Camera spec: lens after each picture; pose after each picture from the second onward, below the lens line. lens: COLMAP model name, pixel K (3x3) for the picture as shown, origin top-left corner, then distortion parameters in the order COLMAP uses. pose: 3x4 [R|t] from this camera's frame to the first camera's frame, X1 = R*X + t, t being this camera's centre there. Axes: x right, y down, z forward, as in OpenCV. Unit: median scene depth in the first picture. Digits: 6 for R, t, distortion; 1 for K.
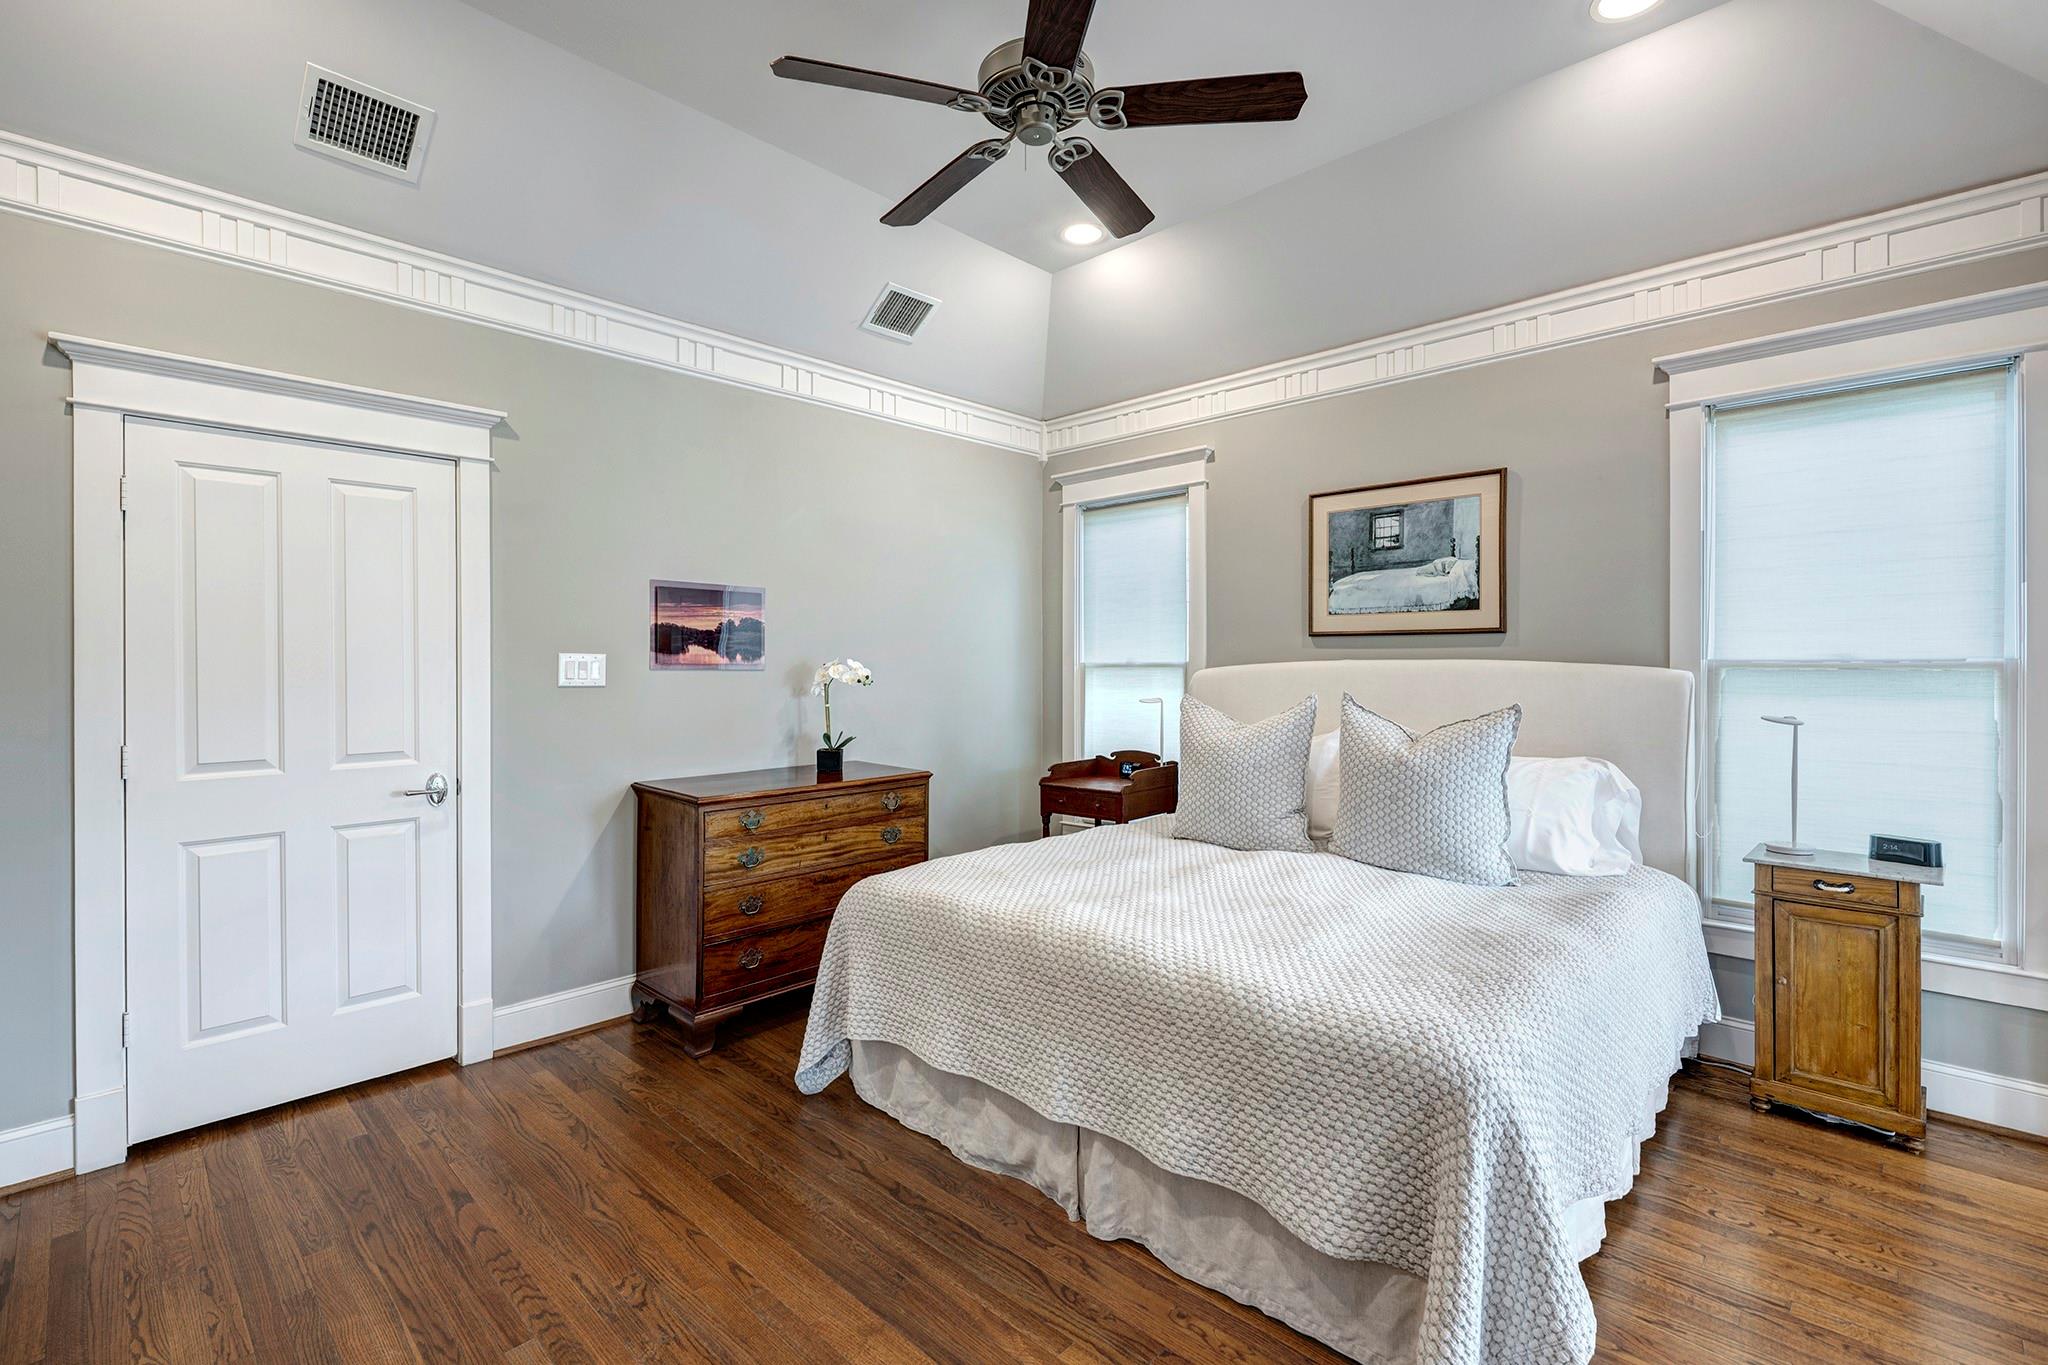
lens RADIAL K [[906.1, 0, 1030.0], [0, 906.1, 673.4], [0, 0, 1]] dist [-0.000838, -0.000065]
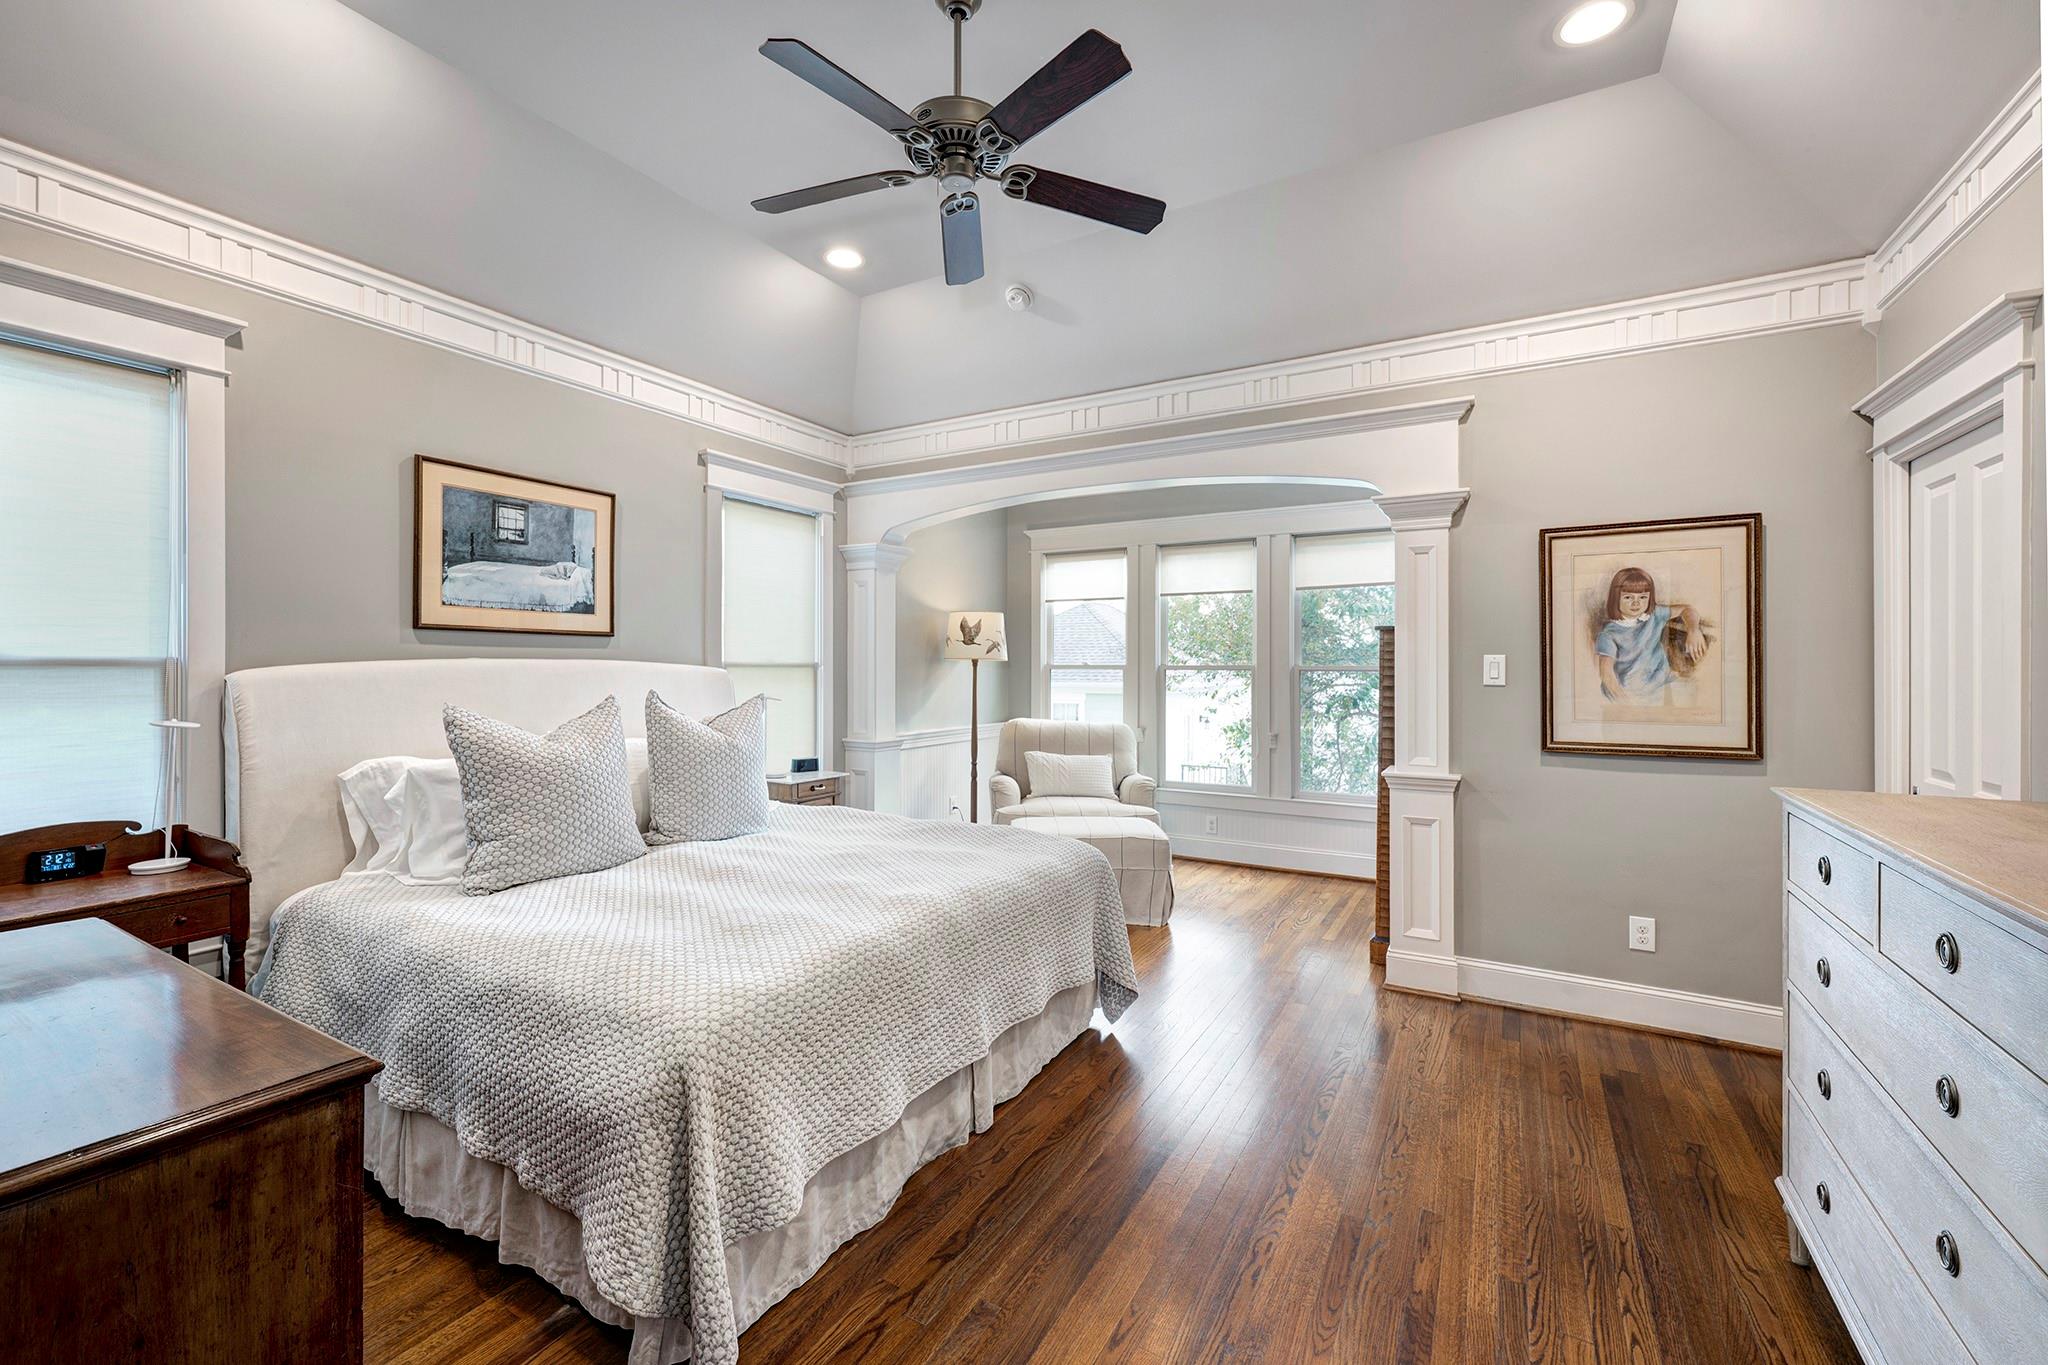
lens RADIAL K [[855.1, 0, 1026.8], [0, 855.1, 666.9], [0, 0, 1]] dist [-0.000079, 0.000040]
pose [[-0.234935, -0.000303, 0.972011, -0.616035], [0.005631, 0.999983, 0.001673, -0.004944], [-0.971995, 0.005866, -0.234929, 0.701134]]
